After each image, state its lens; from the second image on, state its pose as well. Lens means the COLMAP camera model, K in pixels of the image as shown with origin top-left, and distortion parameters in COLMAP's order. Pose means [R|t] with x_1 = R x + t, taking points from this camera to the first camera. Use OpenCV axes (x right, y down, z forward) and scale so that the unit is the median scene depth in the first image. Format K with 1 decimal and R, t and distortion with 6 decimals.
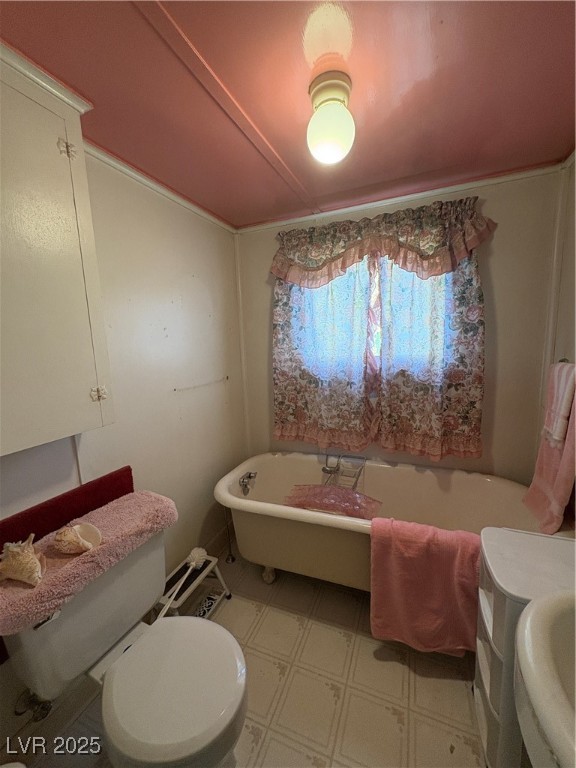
lens RADIAL K [[305.6, 0, 289.5], [0, 305.6, 383.4], [0, 0, 1]] dist [-0.000261, 0.000711]
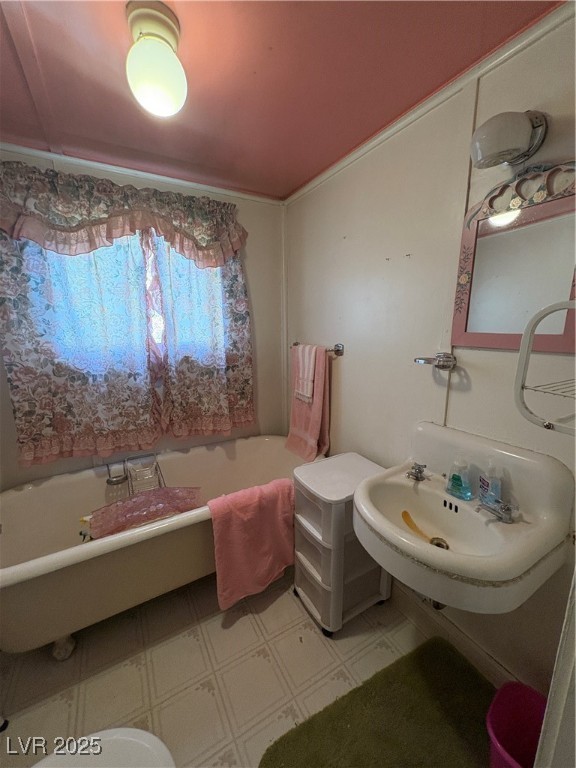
lens RADIAL K [[305.6, 0, 289.1], [0, 305.6, 382.9], [0, 0, 1]] dist [-0.000261, 0.000711]
pose [[0.615473, -0.118298, 0.779229, -0.225832], [0.093230, 0.992658, 0.077063, -0.003256], [-0.782624, 0.025217, 0.621983, 0.112227]]
